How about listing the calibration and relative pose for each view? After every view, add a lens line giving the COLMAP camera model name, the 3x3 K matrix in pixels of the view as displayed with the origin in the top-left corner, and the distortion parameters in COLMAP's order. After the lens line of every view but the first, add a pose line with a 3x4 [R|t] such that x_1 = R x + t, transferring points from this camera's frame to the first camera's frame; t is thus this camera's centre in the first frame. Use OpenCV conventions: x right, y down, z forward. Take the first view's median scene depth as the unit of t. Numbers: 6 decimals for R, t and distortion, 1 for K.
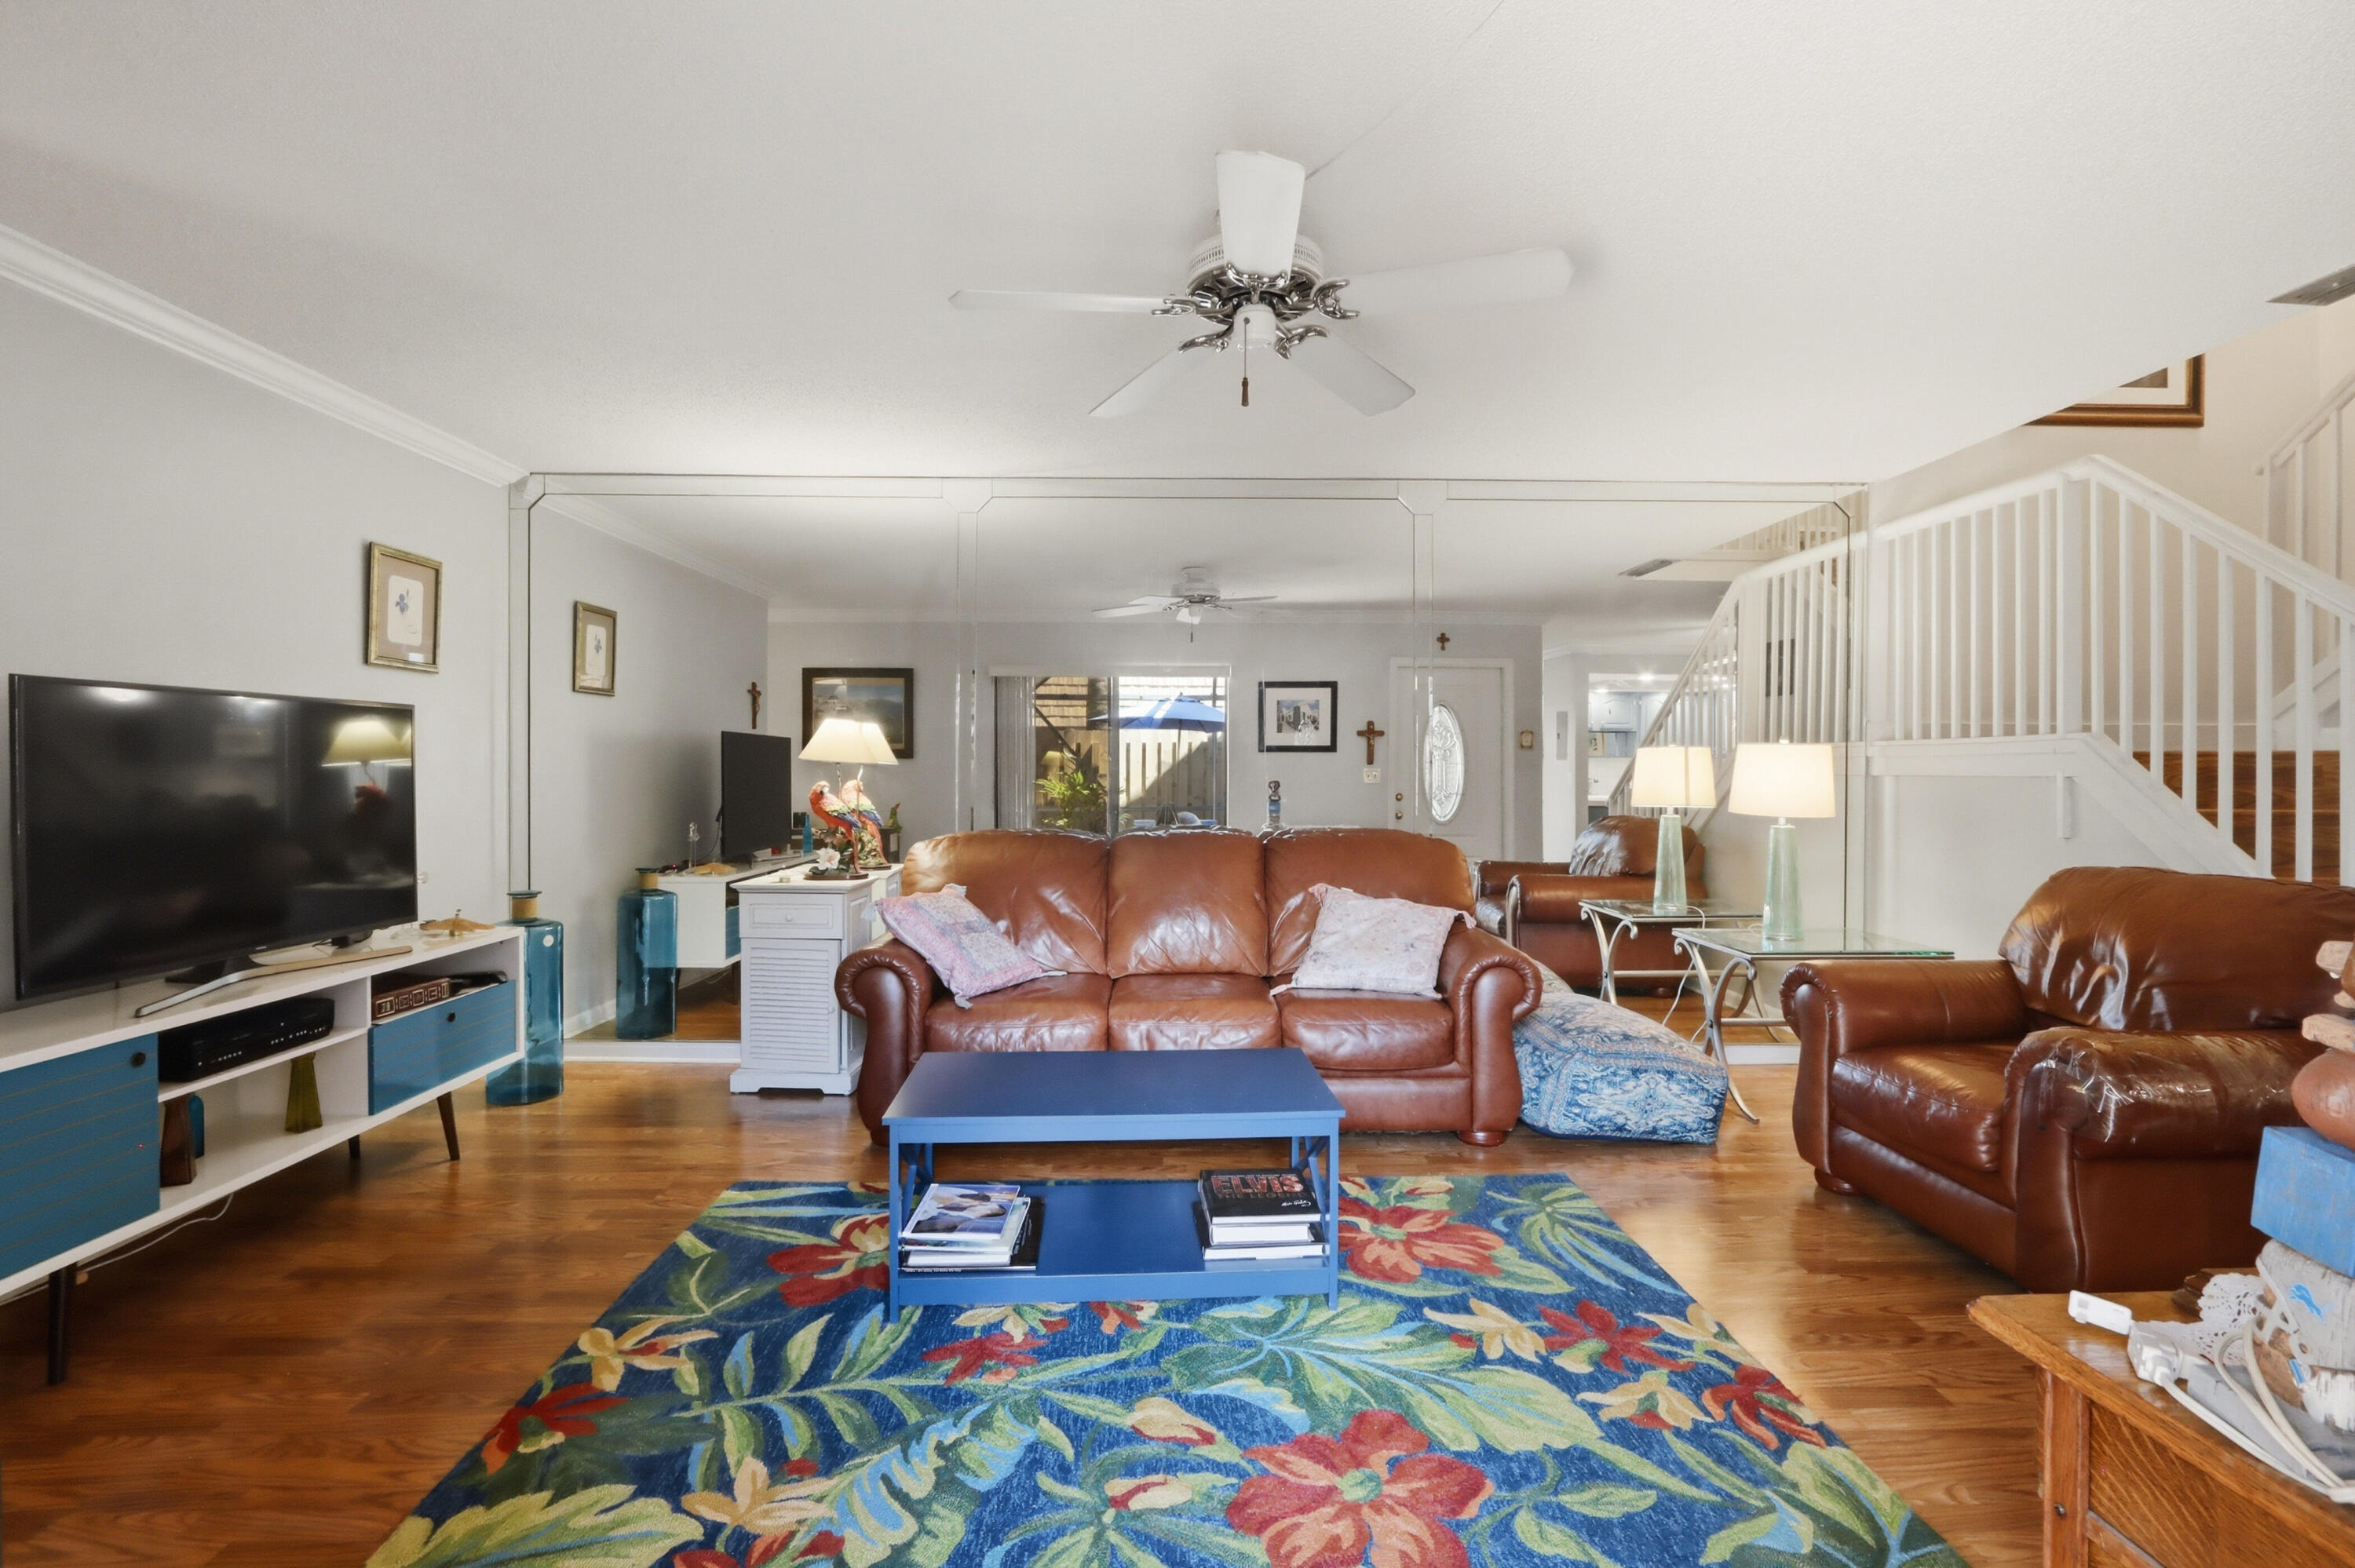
lens RADIAL K [[1108.3, 0, 1175.5], [0, 1108.3, 765.3], [0, 0, 1]] dist [-0.020522, 0.004358]
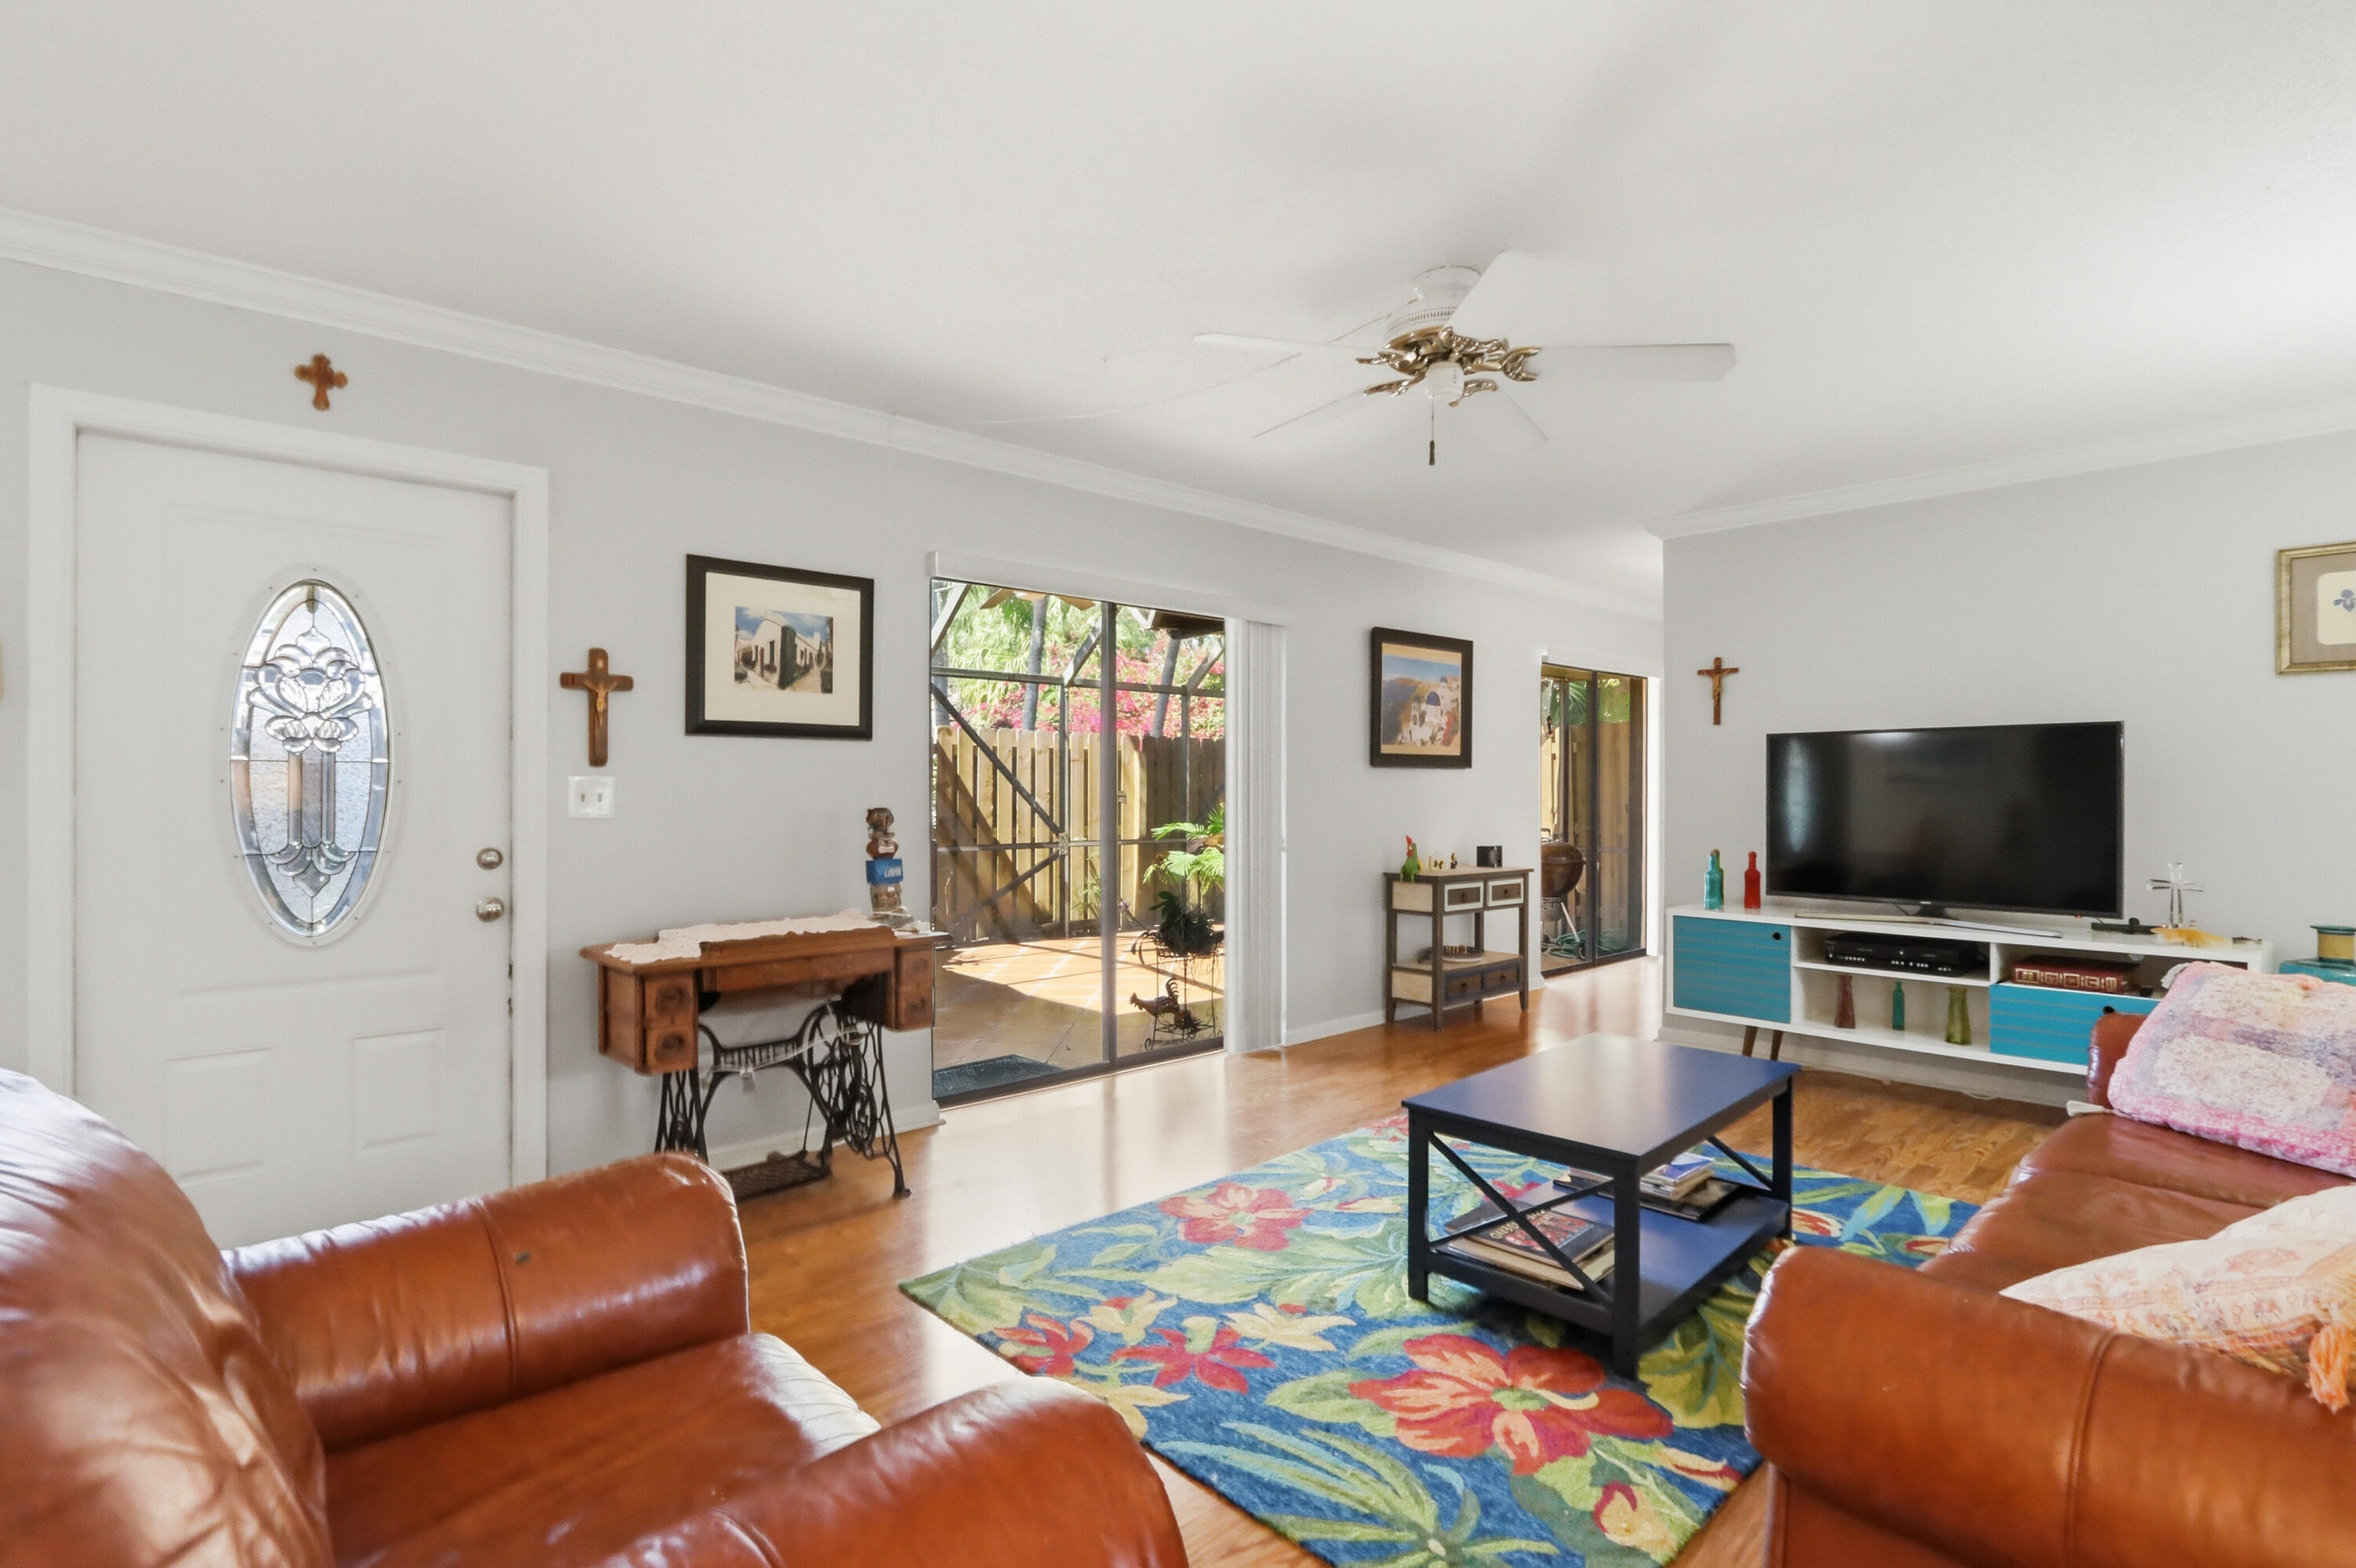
lens RADIAL K [[1108.8, 0, 1179.1], [0, 1108.8, 779.8], [0, 0, 1]] dist [-0.020522, 0.004358]
pose [[-0.752433, -0.002730, -0.658663, 1.096656], [-0.000318, 0.999993, -0.003781, 0.012920], [0.658669, -0.002636, -0.752428, 1.809008]]
